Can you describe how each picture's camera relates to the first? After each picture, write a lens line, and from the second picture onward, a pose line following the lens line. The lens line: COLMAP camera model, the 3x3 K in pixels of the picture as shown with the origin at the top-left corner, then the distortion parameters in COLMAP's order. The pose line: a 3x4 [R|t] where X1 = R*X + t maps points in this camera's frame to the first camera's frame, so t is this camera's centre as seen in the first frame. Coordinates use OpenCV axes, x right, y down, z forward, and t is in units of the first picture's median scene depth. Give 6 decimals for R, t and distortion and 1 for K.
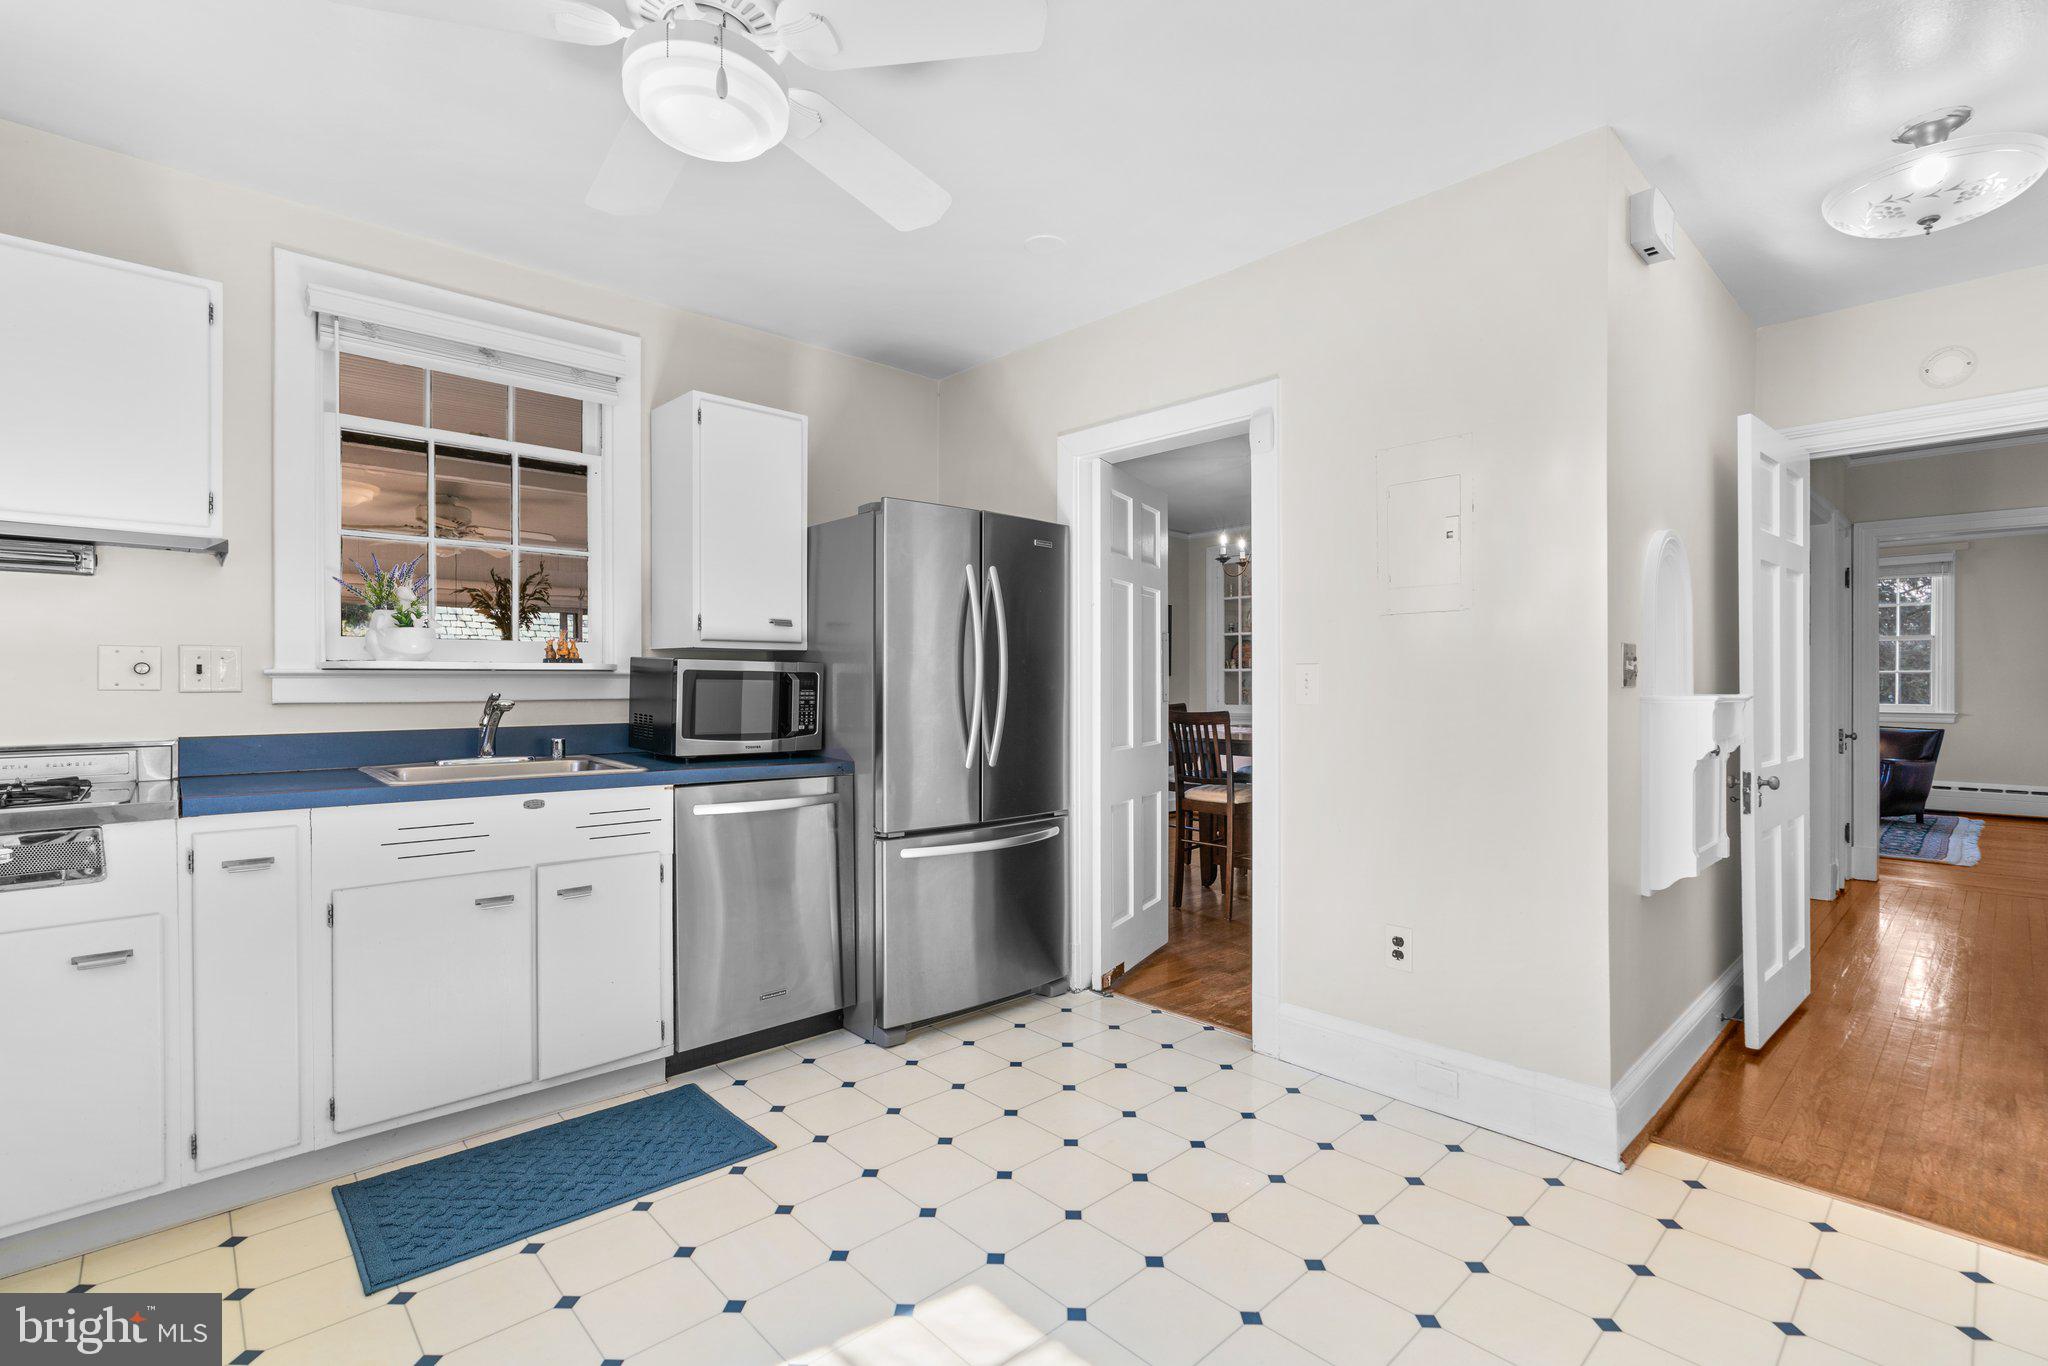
lens RADIAL K [[926.9, 0, 1023.2], [0, 926.9, 682.1], [0, 0, 1]] dist [-0.014830, 0.004720]
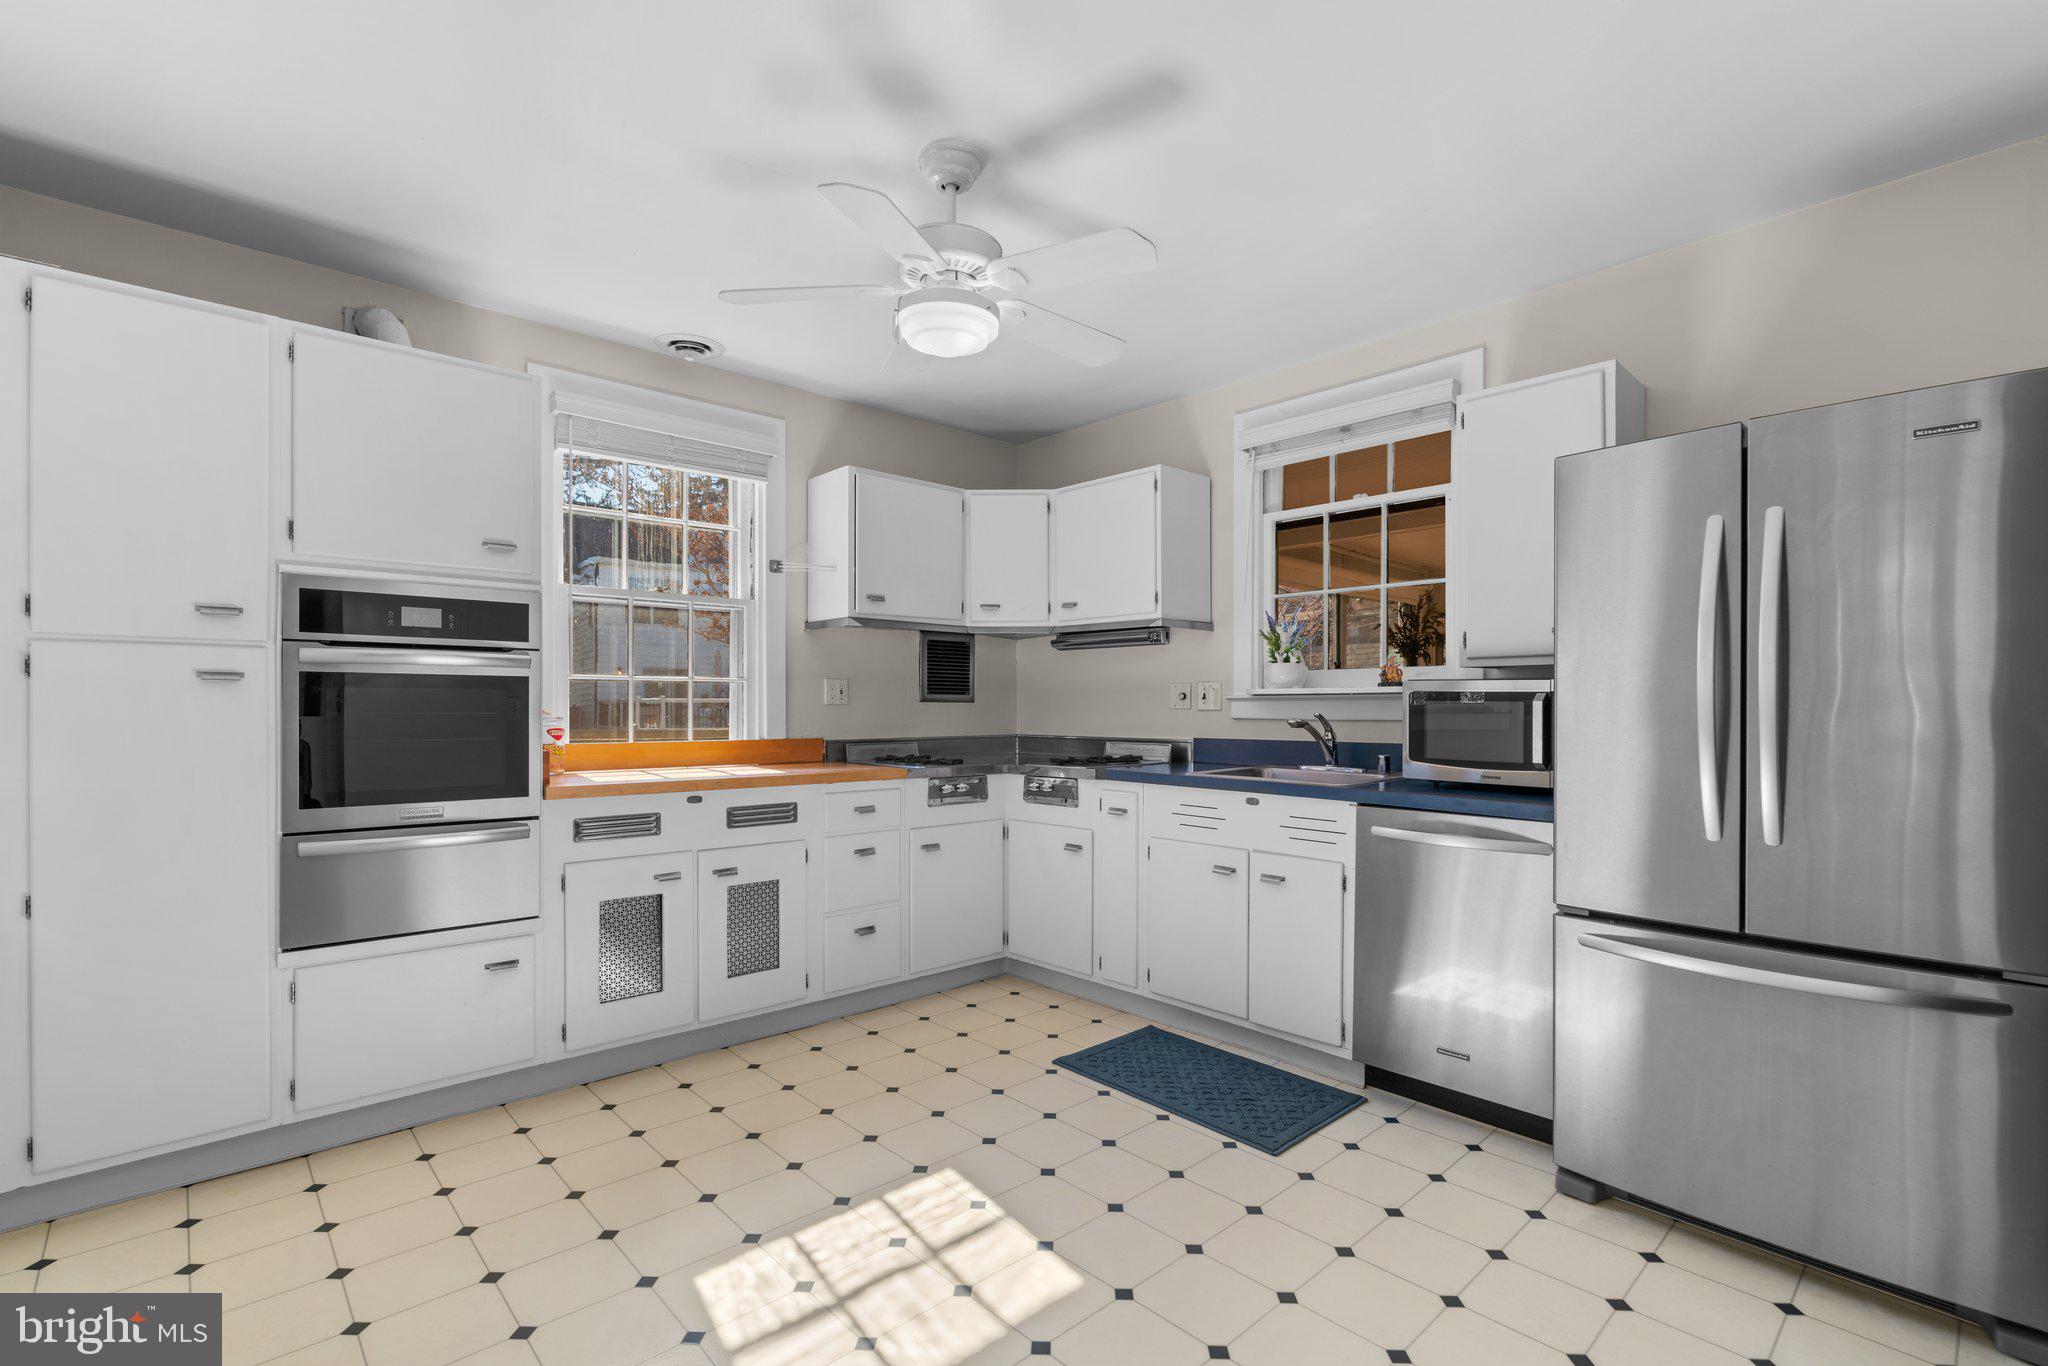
lens RADIAL K [[926.9, 0, 1018.5], [0, 926.9, 698.8], [0, 0, 1]] dist [-0.014830, 0.004720]
pose [[-0.011309, -0.005490, -0.999921, 0.695214], [0.001767, 0.999983, -0.005510, -0.000998], [0.999934, -0.001829, -0.011299, 0.655599]]
